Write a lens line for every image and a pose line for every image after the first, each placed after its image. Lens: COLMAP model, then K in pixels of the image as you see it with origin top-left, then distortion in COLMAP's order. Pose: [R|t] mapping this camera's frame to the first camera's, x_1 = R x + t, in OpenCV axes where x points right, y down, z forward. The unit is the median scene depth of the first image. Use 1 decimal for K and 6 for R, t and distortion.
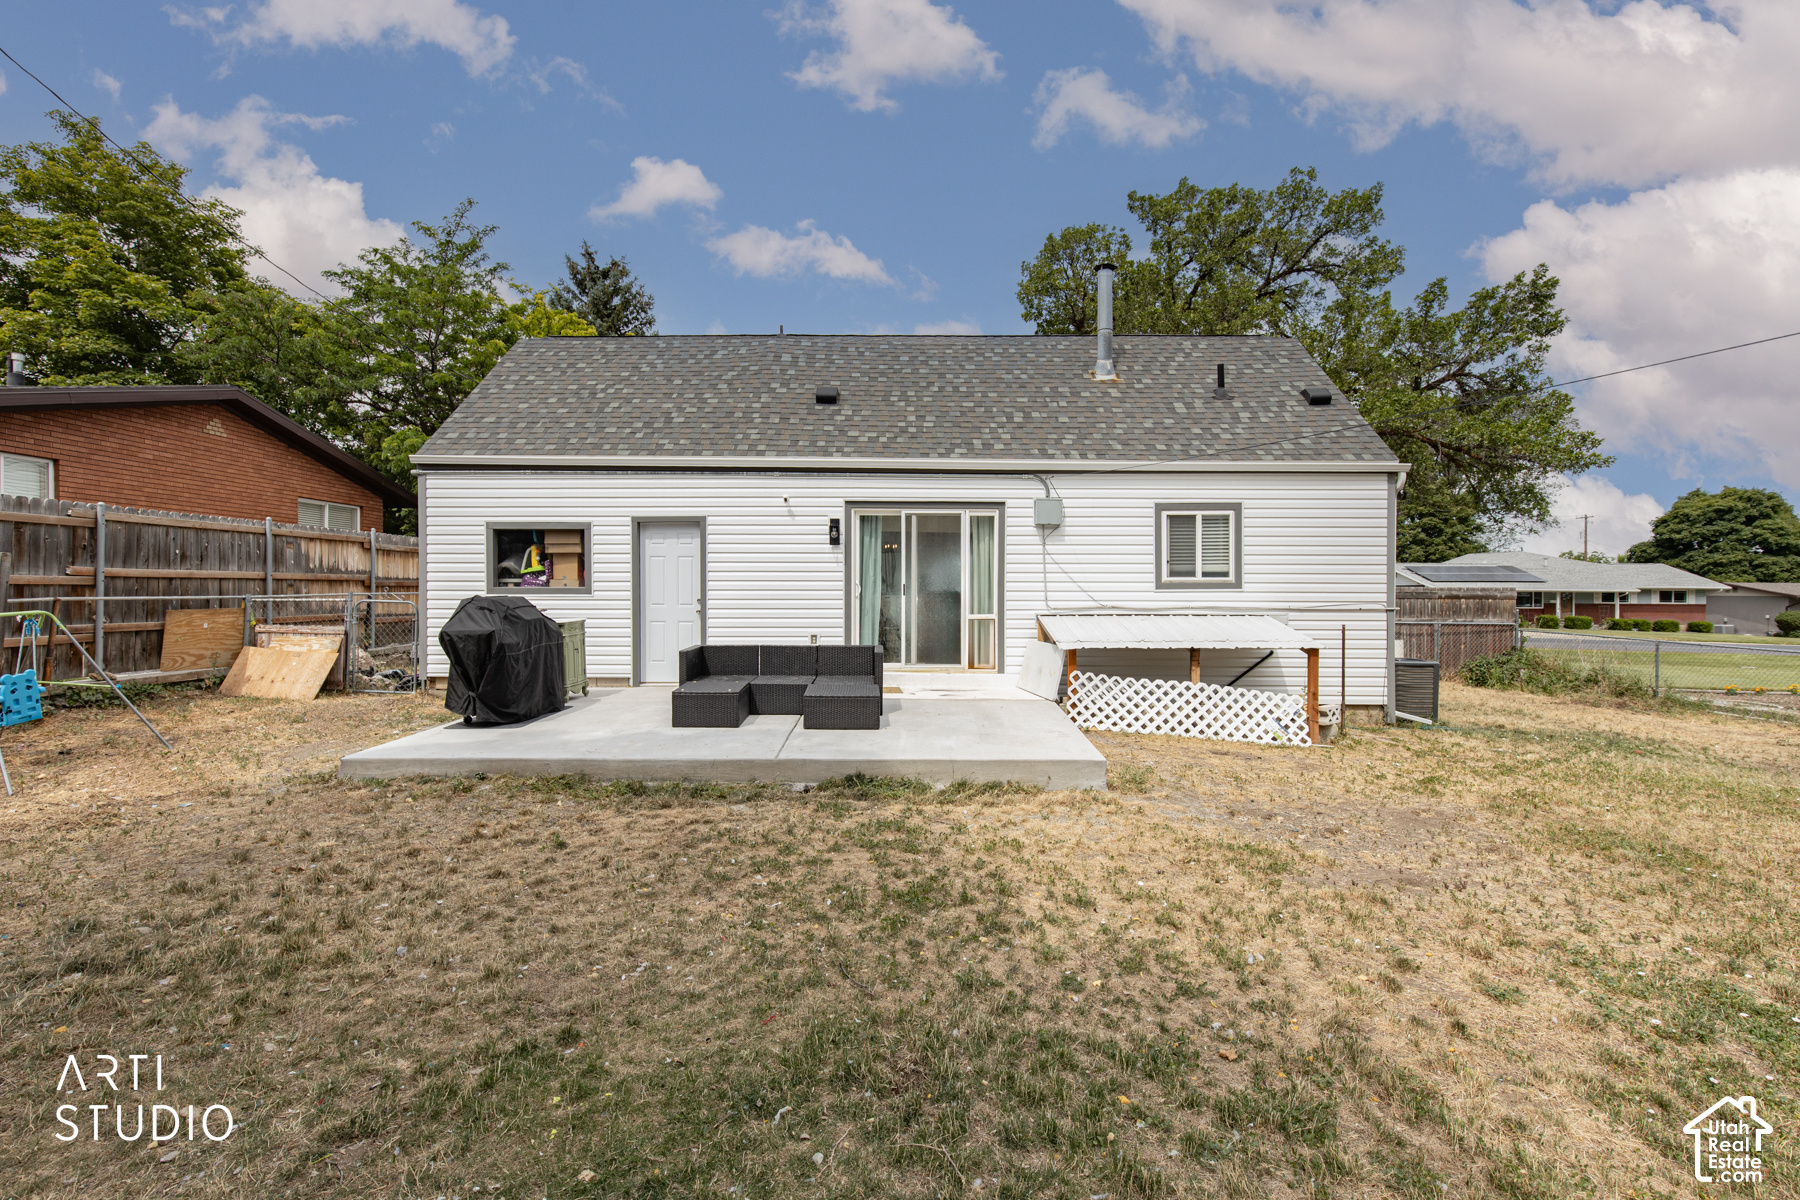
lens RADIAL K [[867.9, 0, 868.9], [0, 867.9, 576.3], [0, 0, 1]] dist [0.010749, -0.001429]
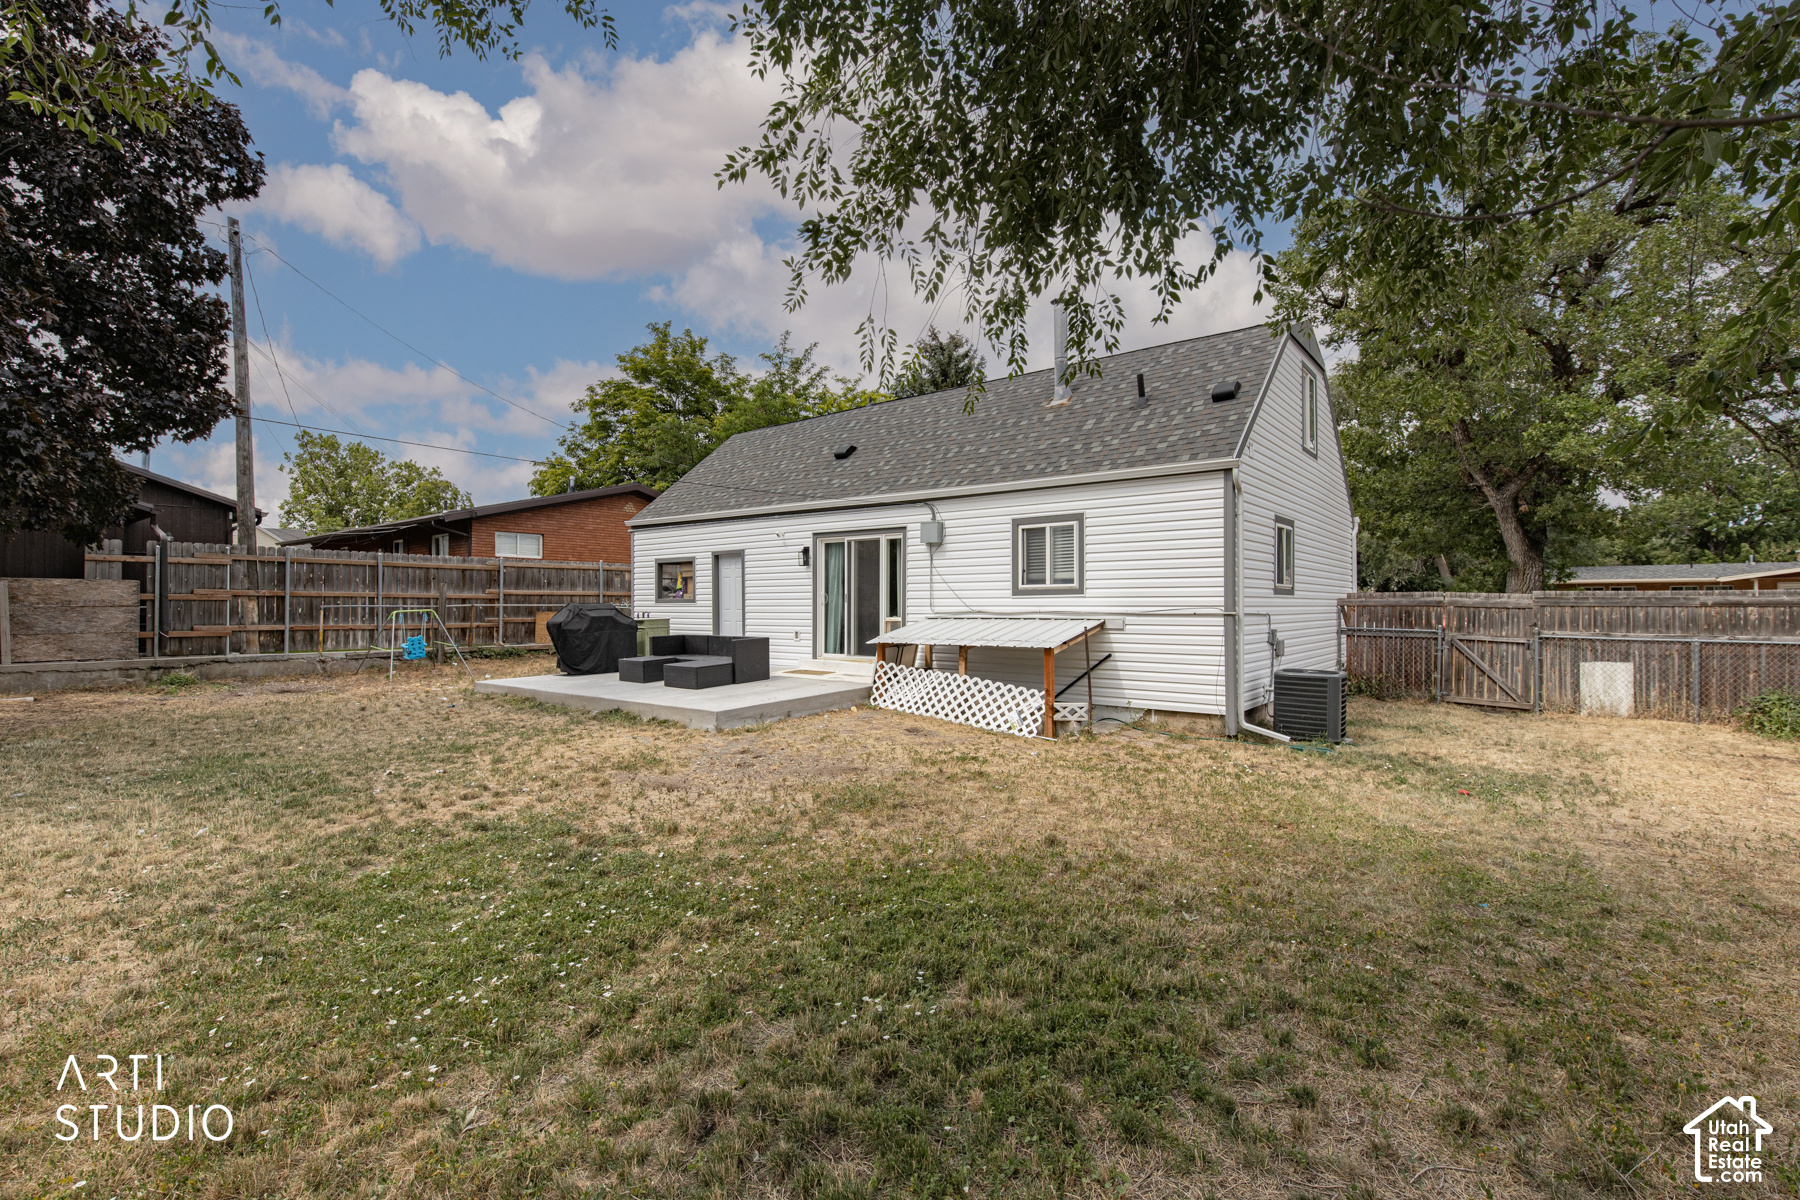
lens RADIAL K [[867.9, 0, 899.0], [0, 867.9, 598.0], [0, 0, 1]] dist [0.010749, -0.001429]
pose [[0.763037, -0.008805, -0.646295, 0.946091], [0.012542, 0.999921, 0.001185, 0.014599], [0.646233, -0.009010, 0.763087, 0.050480]]
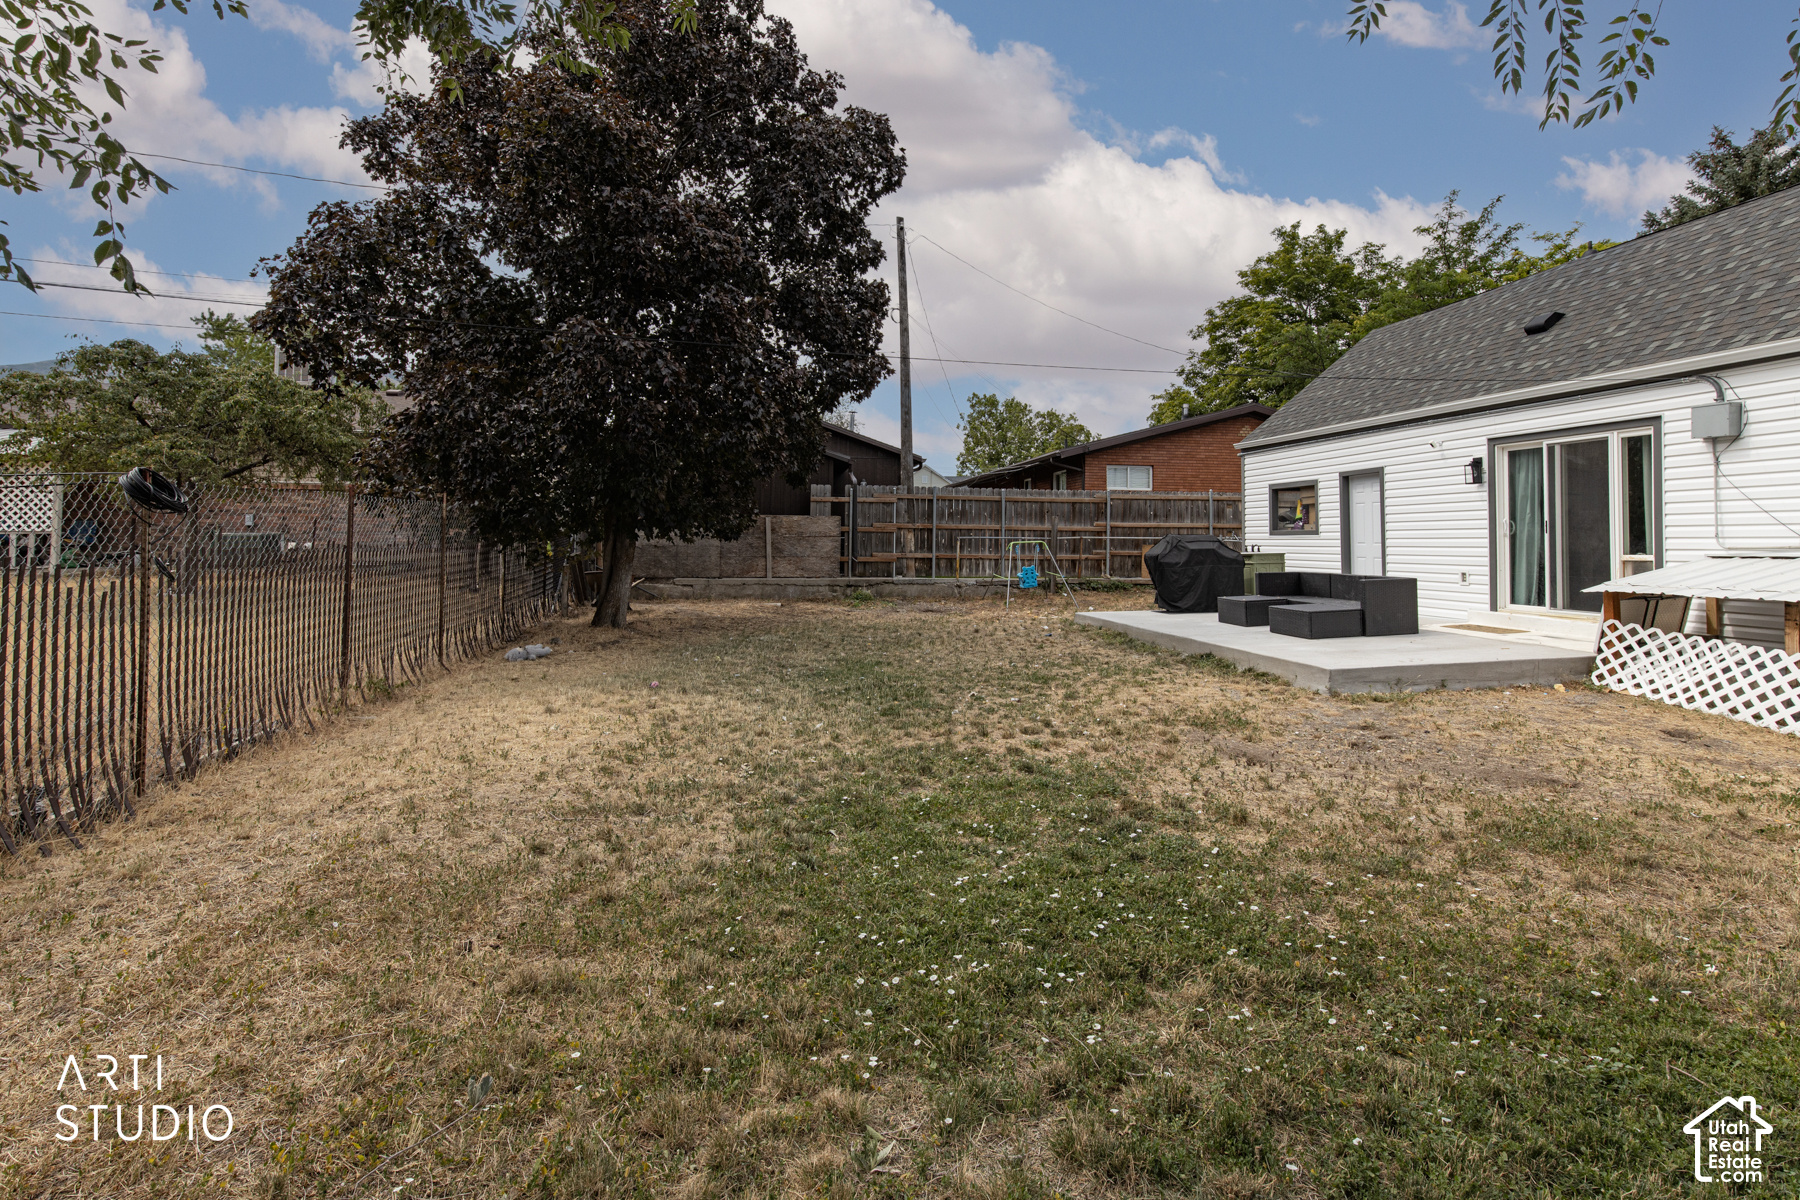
lens RADIAL K [[867.9, 0, 860.9], [0, 867.9, 509.1], [0, 0, 1]] dist [0.010749, -0.001429]
pose [[0.122792, -0.039101, -0.991662, 0.868244], [0.006213, 0.999234, -0.038631, 0.027719], [0.992413, -0.001417, 0.122941, 0.162664]]
